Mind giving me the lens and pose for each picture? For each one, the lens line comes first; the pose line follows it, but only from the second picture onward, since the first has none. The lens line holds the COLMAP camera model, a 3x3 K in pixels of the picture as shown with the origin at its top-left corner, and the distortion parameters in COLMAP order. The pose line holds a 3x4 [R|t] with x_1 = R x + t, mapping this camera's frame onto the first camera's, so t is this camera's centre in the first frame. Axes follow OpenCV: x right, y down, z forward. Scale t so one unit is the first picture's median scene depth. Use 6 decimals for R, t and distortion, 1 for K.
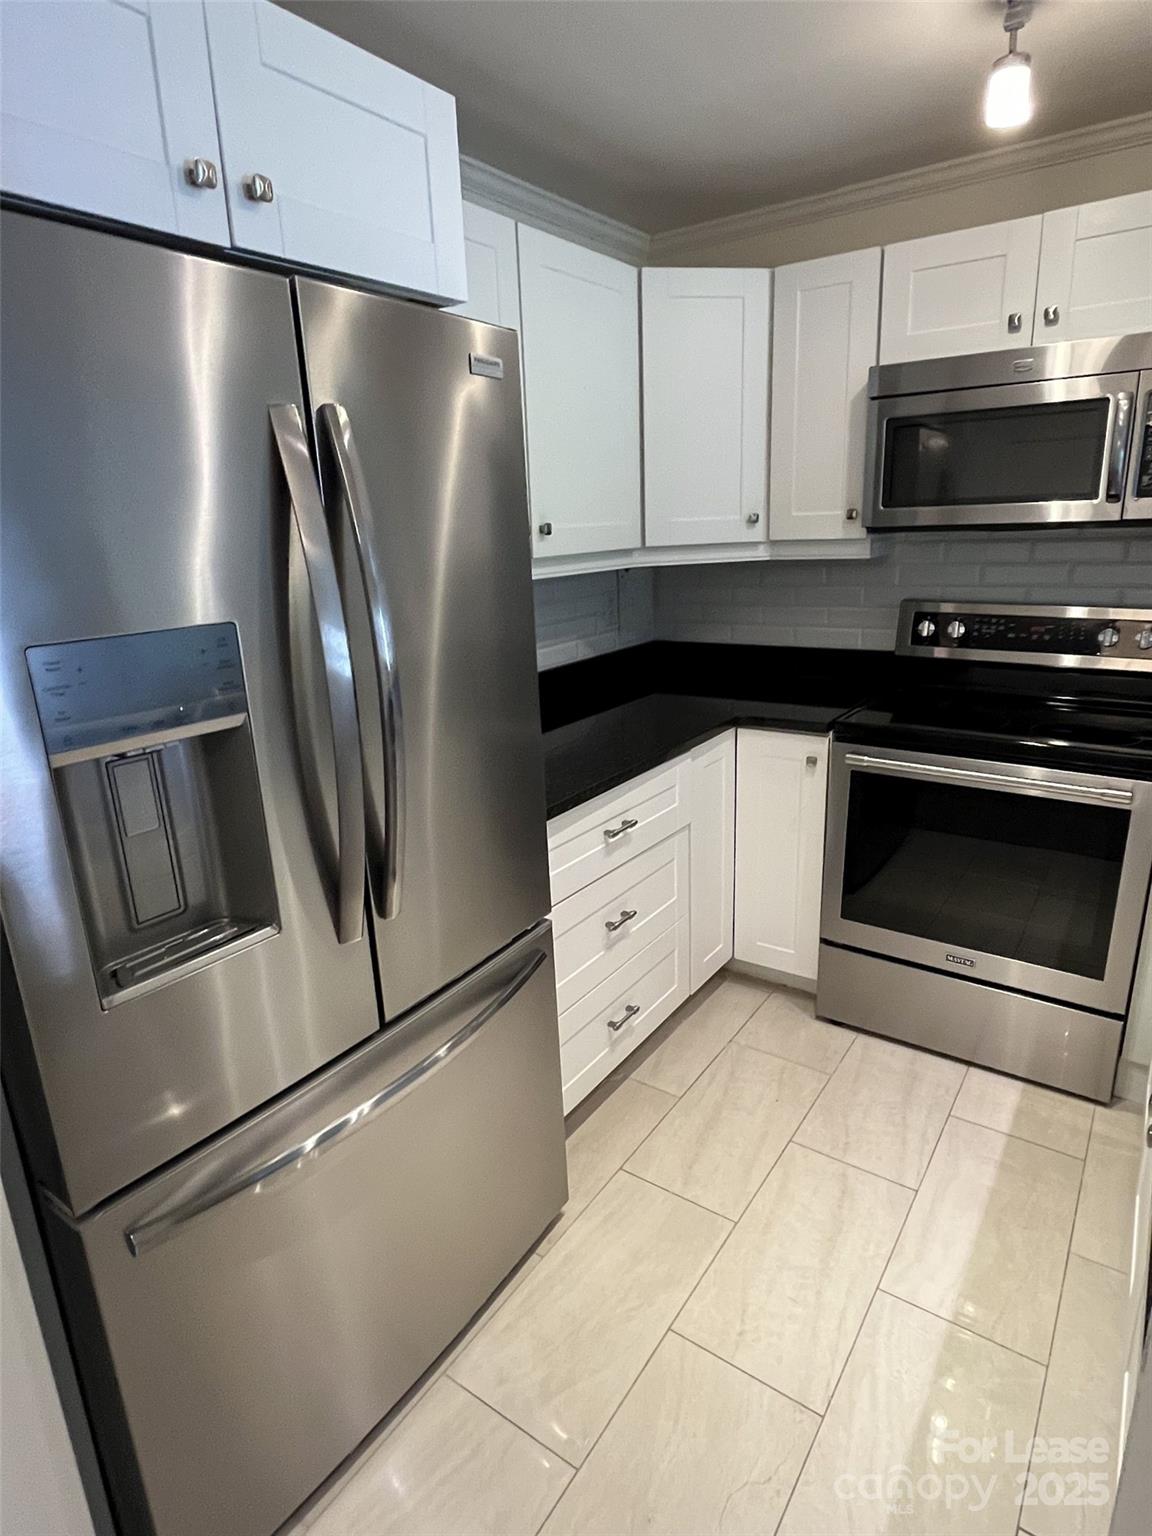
lens RADIAL K [[832.5, 0, 577.4], [0, 832.5, 778.7], [0, 0, 1]] dist [-0.000066, -0.020330]
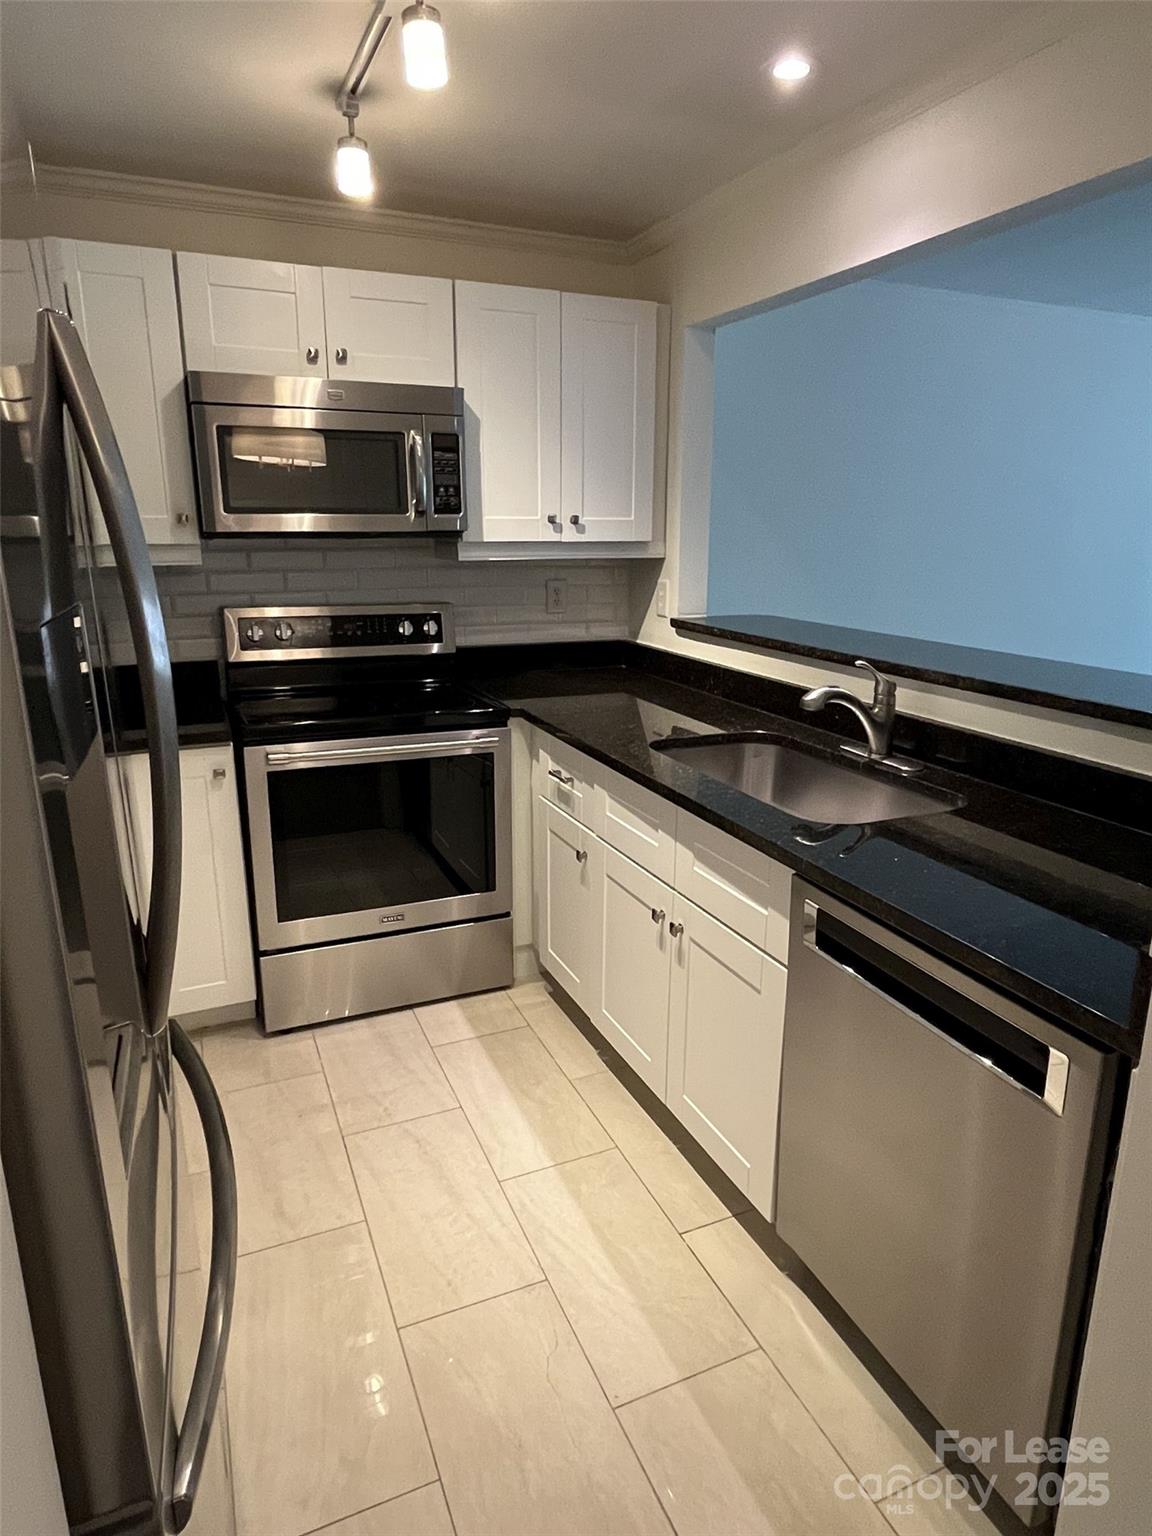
lens RADIAL K [[913.4, 0, 576.0], [0, 913.4, 768.0], [0, 0, 1]] dist [0.003559, 0.001034]
pose [[0.514898, -0.179408, 0.838268, -0.427404], [0.218067, 0.973100, 0.074319, -0.017831], [-0.829052, 0.144532, 0.540170, 0.100685]]
